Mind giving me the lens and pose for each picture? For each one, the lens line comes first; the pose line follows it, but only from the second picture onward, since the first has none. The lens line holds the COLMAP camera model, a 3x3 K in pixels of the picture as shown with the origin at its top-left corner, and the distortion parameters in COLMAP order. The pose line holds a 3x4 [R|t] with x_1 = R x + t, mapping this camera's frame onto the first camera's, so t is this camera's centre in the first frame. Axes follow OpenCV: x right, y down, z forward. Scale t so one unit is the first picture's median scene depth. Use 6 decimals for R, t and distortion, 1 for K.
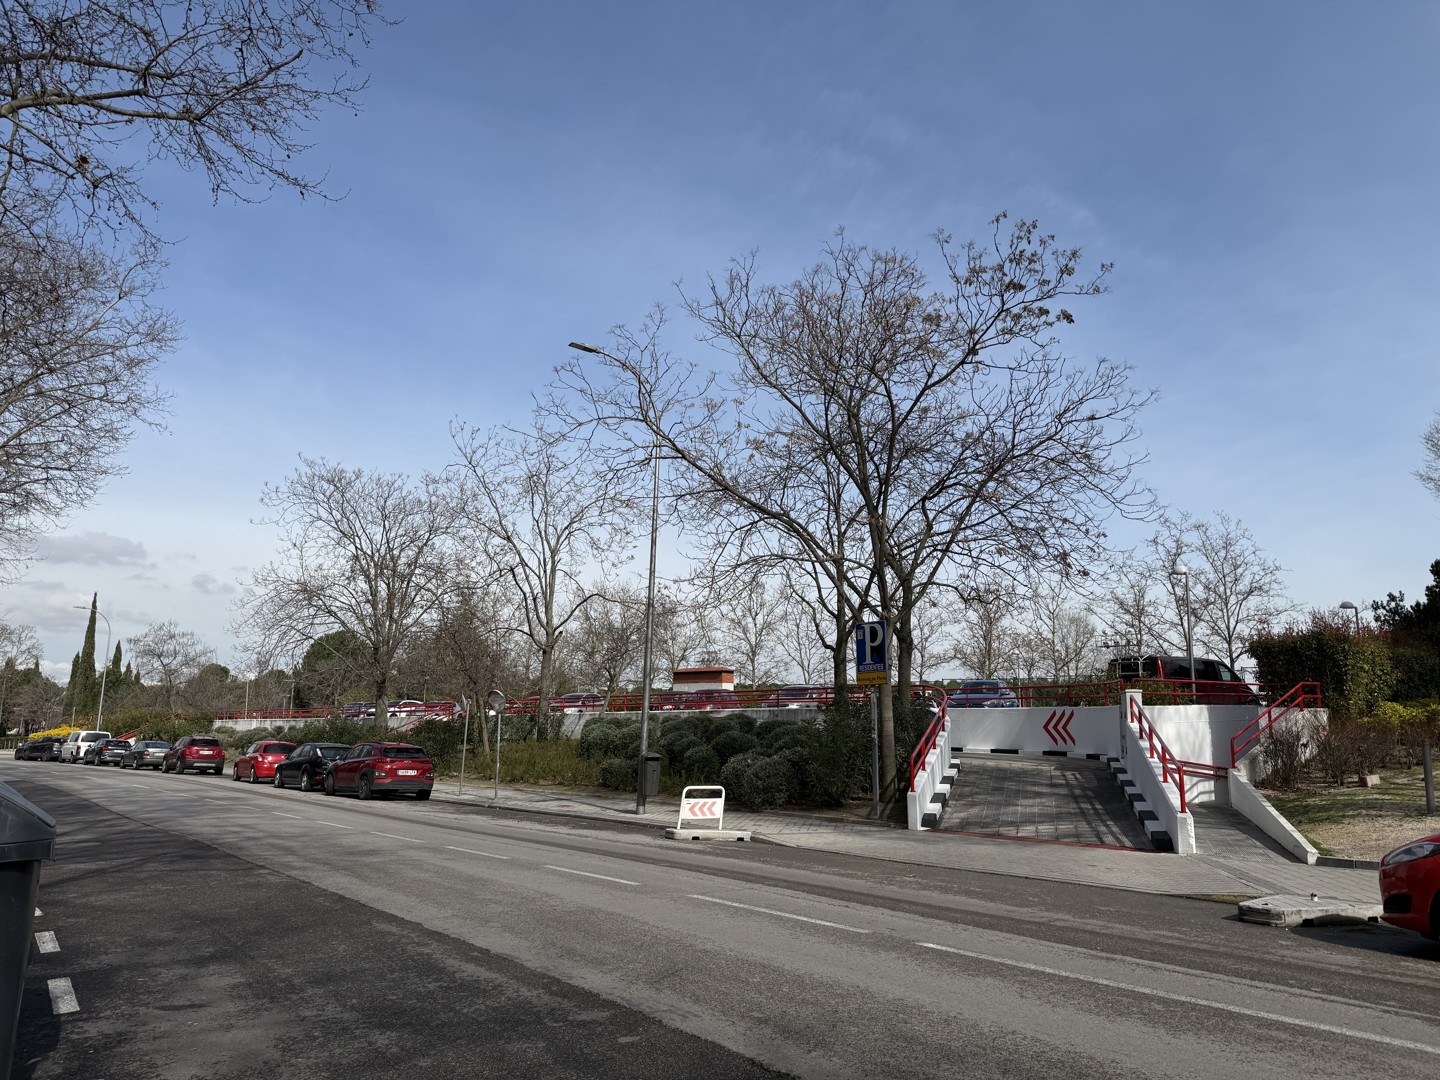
lens RADIAL K [[1005.0, 0, 721.5], [0, 1005.0, 541.4], [0, 0, 1]] dist [0.027394, -0.001754]
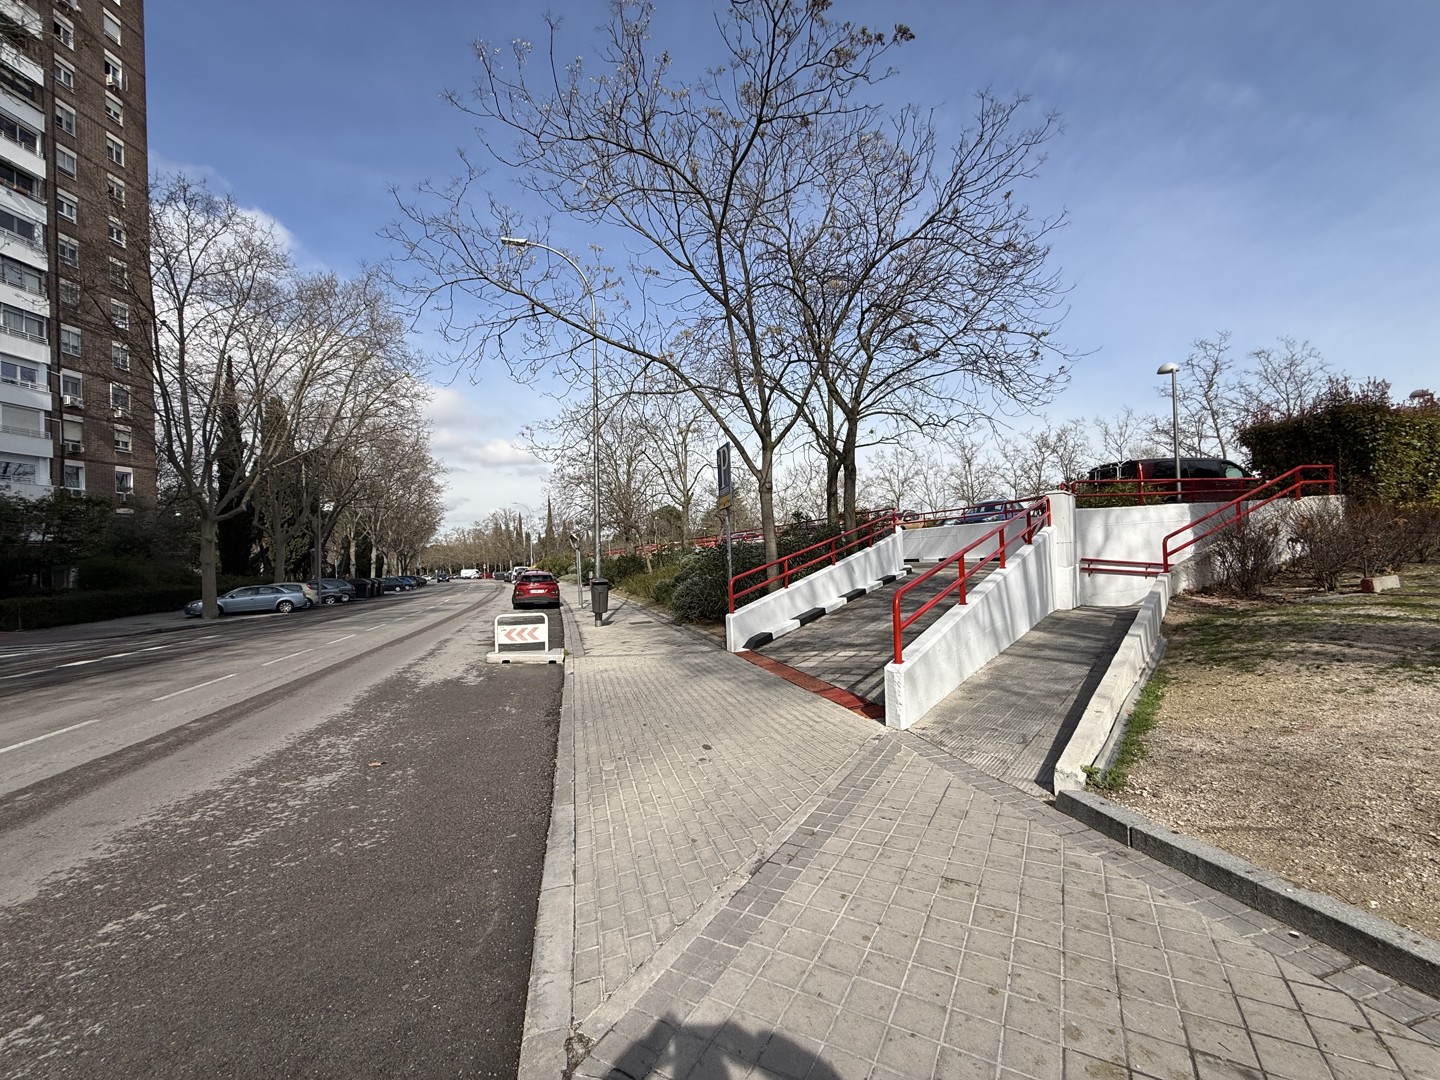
lens RADIAL K [[577.3, 0, 719.1], [0, 577.3, 531.4], [0, 0, 1]] dist [0.004163, 0.000377]
pose [[0.935473, -0.060779, -0.348131, 0.276820], [0.111075, 0.985744, 0.126375, 0.075904], [0.335487, -0.156890, 0.928889, 0.374311]]
